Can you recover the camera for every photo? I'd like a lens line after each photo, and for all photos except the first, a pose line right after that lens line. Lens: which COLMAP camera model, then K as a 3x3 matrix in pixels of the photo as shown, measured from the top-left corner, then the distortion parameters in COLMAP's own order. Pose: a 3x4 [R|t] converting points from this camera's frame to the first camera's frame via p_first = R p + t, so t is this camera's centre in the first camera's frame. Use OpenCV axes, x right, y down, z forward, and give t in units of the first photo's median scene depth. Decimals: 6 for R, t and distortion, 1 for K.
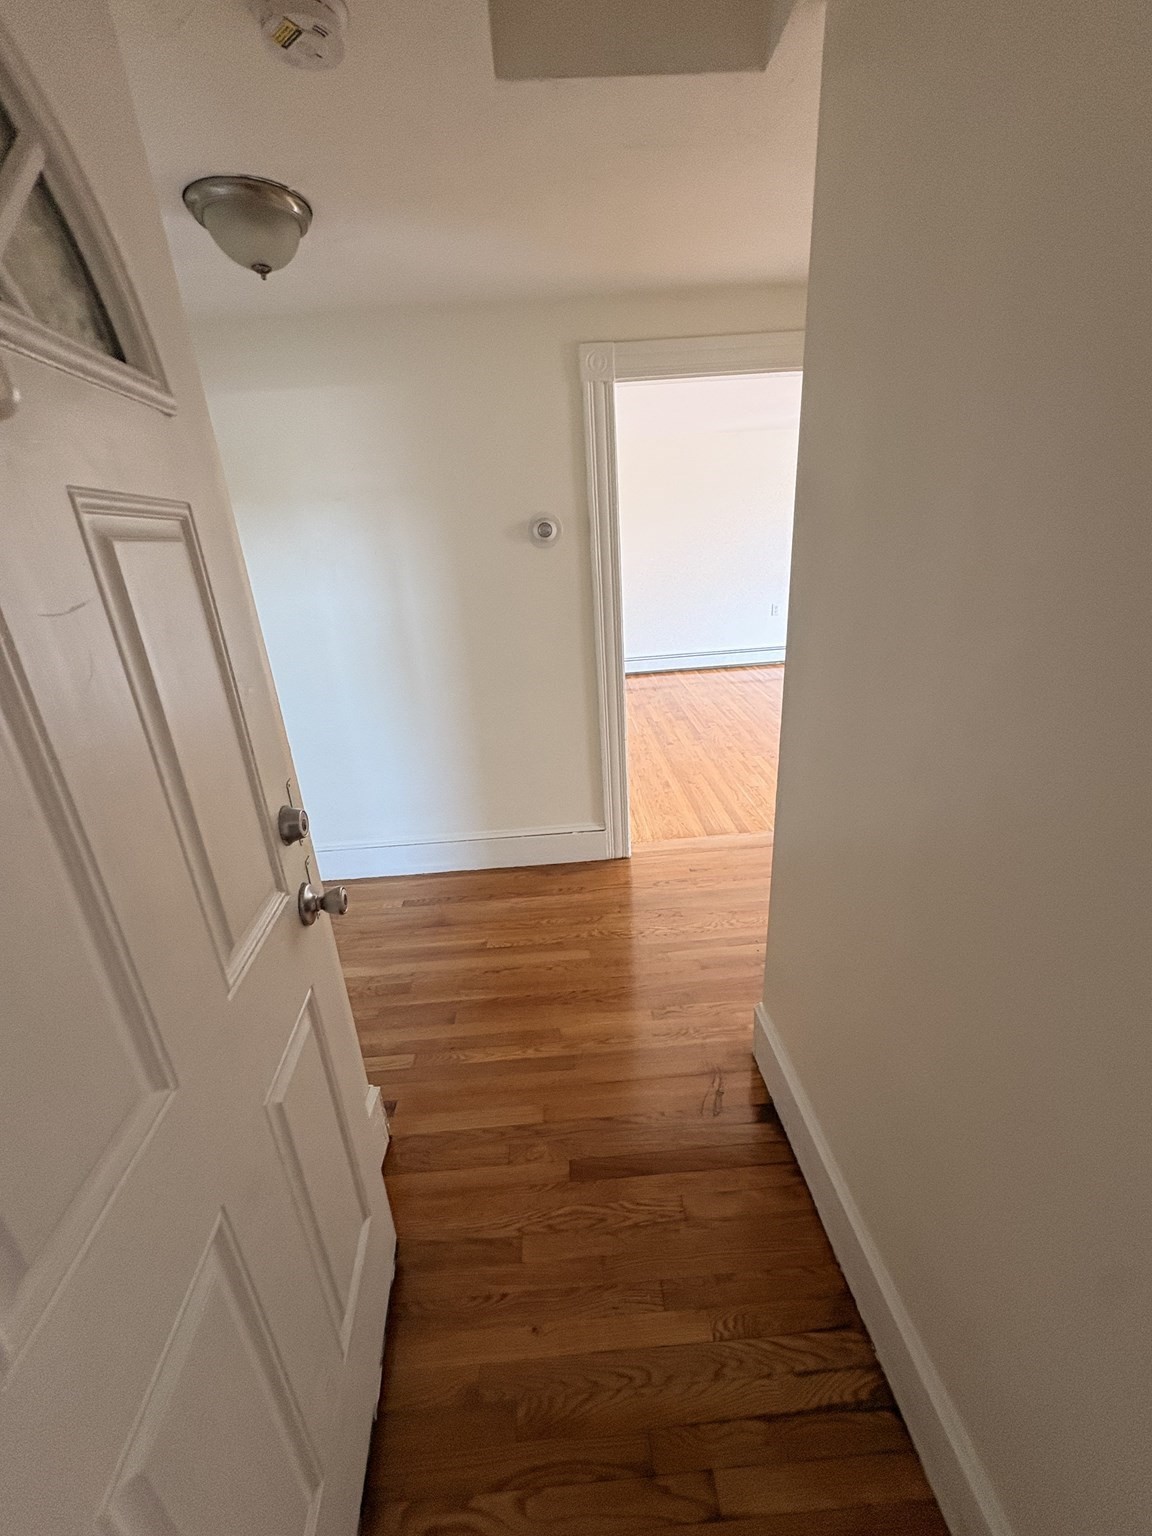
lens RADIAL K [[612.8, 0, 577.1], [0, 612.8, 766.7], [0, 0, 1]] dist [0.001381, 0.000139]
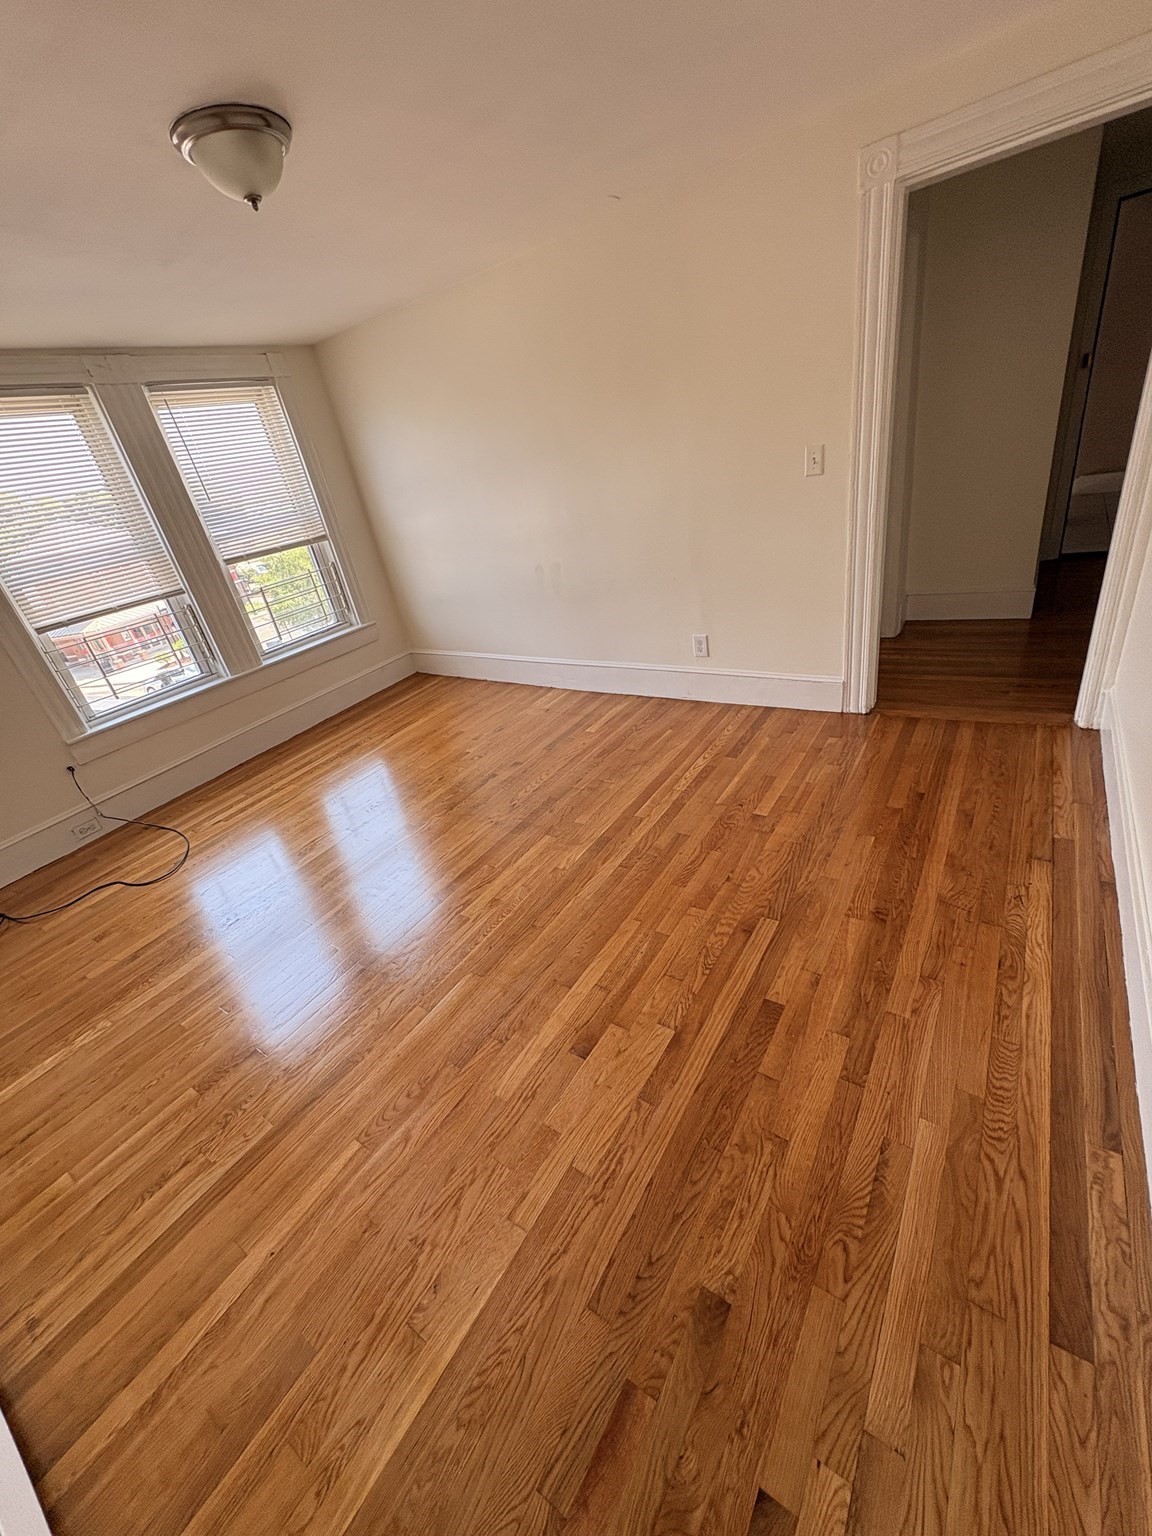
lens RADIAL K [[612.8, 0, 579.6], [0, 612.8, 766.0], [0, 0, 1]] dist [0.001381, 0.000139]
pose [[-0.779860, -0.093362, 0.618952, 0.084949], [0.424493, 0.647818, 0.632564, -0.638926], [-0.460026, 0.756052, -0.465576, 1.699975]]
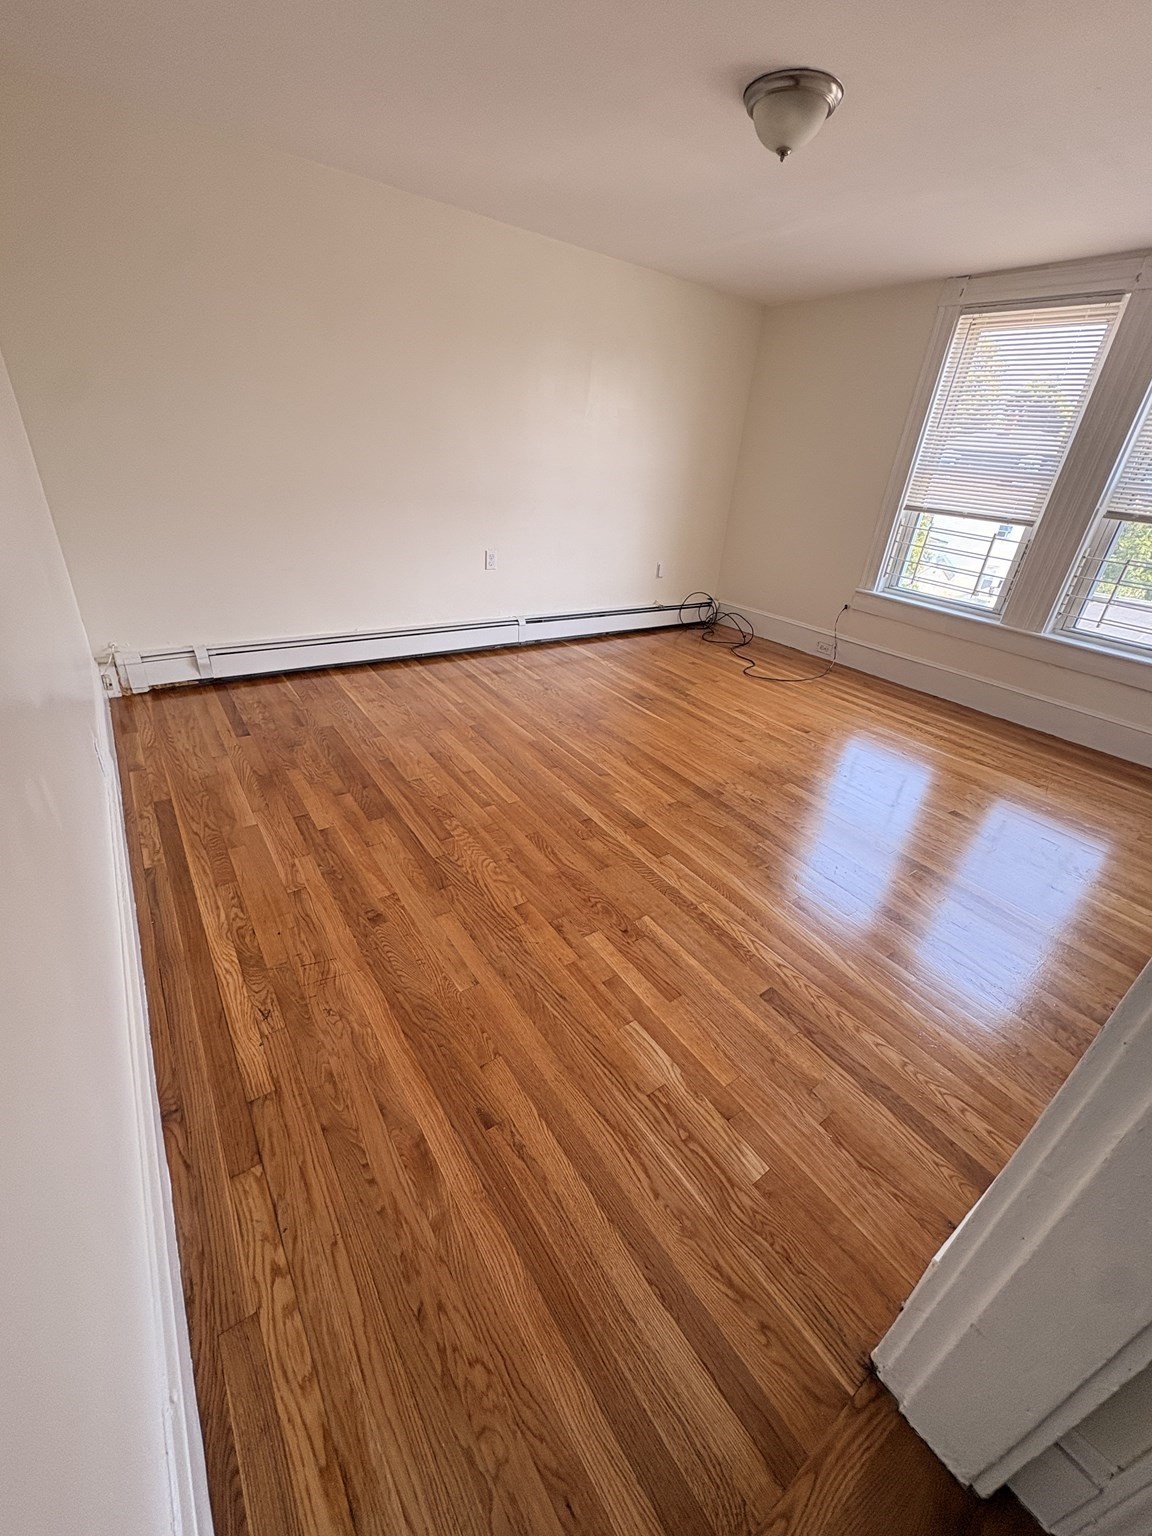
lens RADIAL K [[612.8, 0, 575.2], [0, 612.8, 768.1], [0, 0, 1]] dist [0.001381, 0.000139]
pose [[0.835187, -0.135121, 0.533109, 0.081575], [0.070305, 0.987627, 0.140180, -0.255593], [-0.545454, -0.079597, 0.834353, 0.834641]]
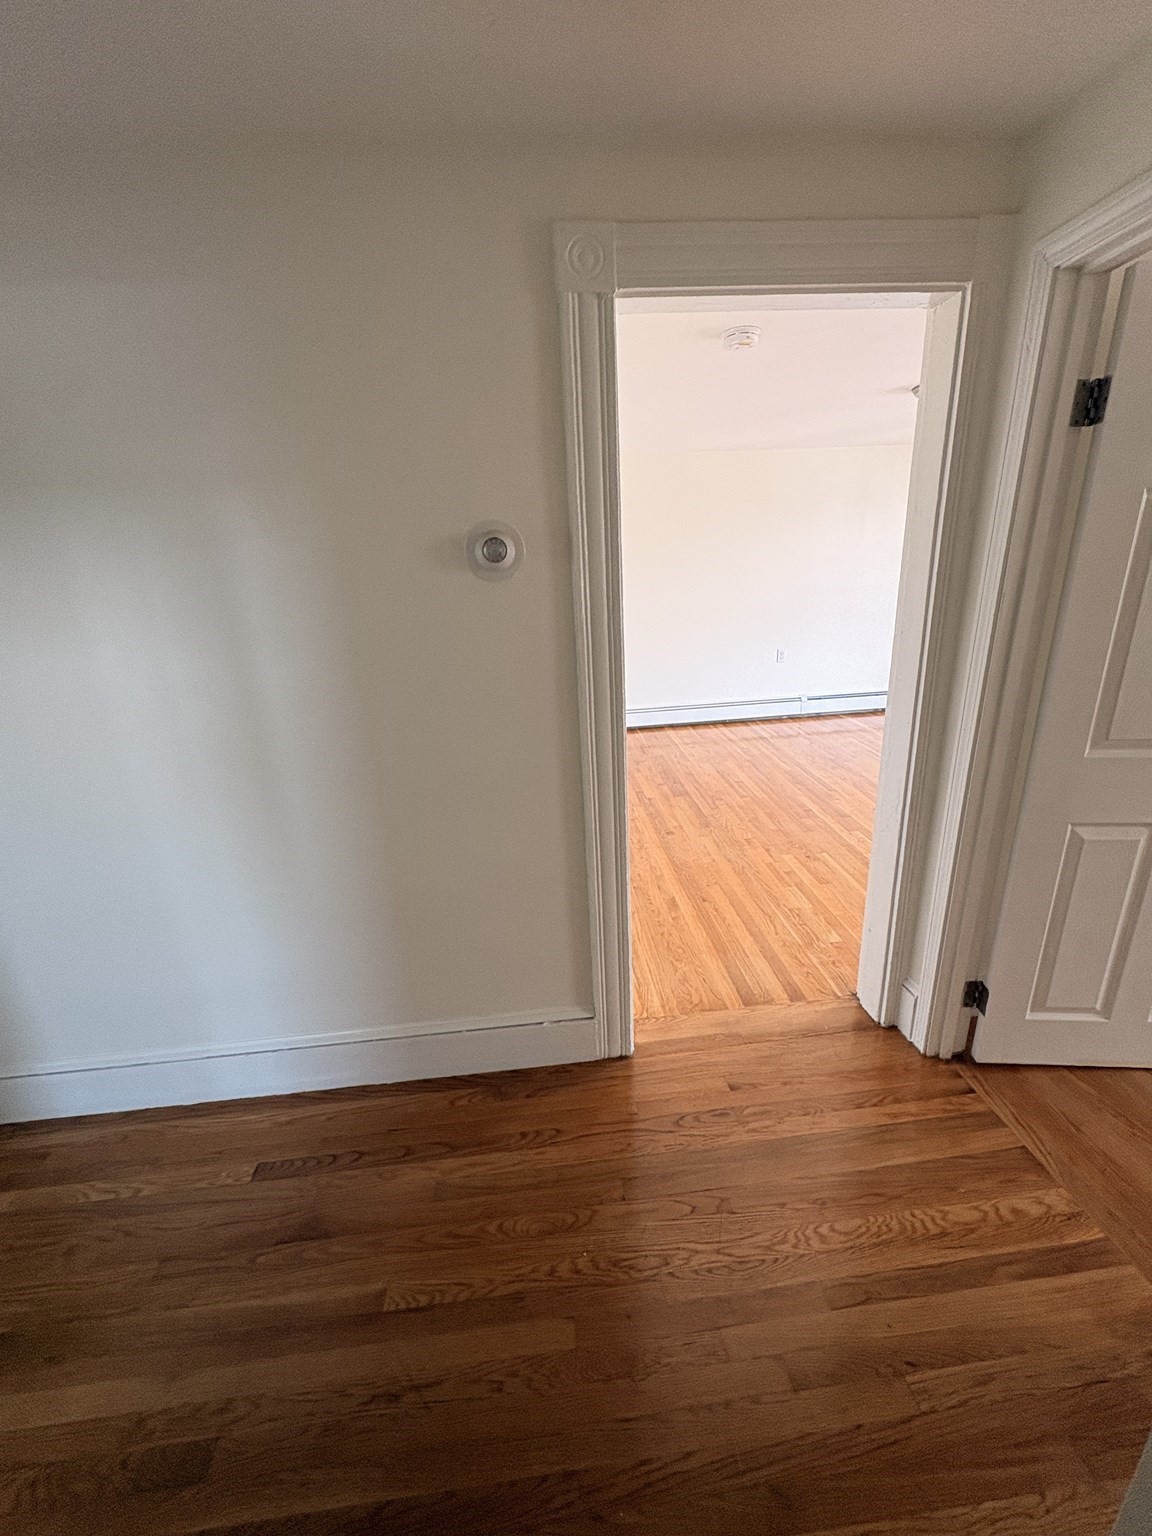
lens RADIAL K [[612.8, 0, 574.1], [0, 612.8, 768.4], [0, 0, 1]] dist [0.001381, 0.000139]
pose [[0.999153, -0.000696, 0.041143, -0.001147], [0.002667, 0.998850, -0.047864, -0.114379], [-0.041062, 0.047934, 0.998006, 0.321511]]
